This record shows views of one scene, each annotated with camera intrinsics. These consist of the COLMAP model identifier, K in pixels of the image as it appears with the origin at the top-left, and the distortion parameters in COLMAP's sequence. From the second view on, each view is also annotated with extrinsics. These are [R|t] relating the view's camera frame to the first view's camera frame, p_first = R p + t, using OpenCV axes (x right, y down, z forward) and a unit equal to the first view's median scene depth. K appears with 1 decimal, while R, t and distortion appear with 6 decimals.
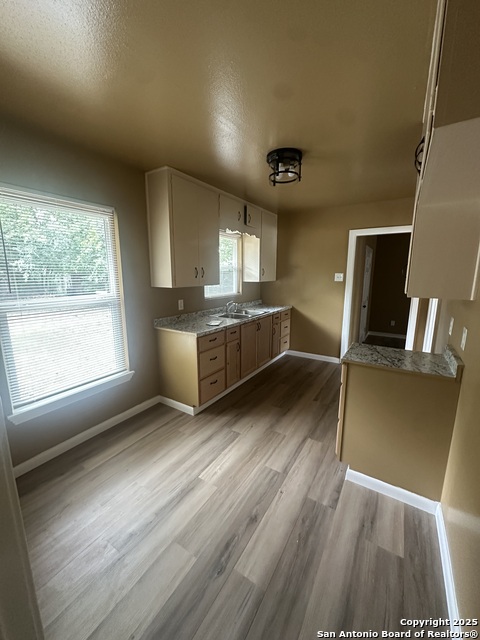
lens RADIAL K [[256.3, 0, 240.9], [0, 256.3, 318.4], [0, 0, 1]] dist [-0.001127, -0.000099]
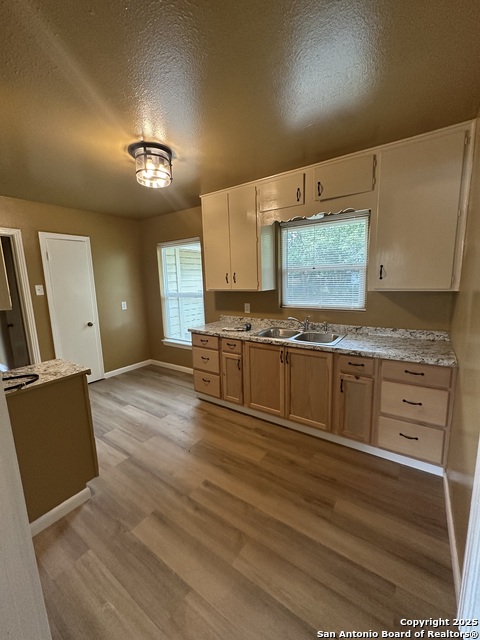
lens RADIAL K [[256.3, 0, 240.9], [0, 256.3, 318.4], [0, 0, 1]] dist [-0.001127, -0.000099]
pose [[-0.042079, 0.147680, -0.988140, 0.864848], [-0.150829, 0.976742, 0.152400, -0.179356], [0.987664, 0.155453, -0.018826, 1.067585]]
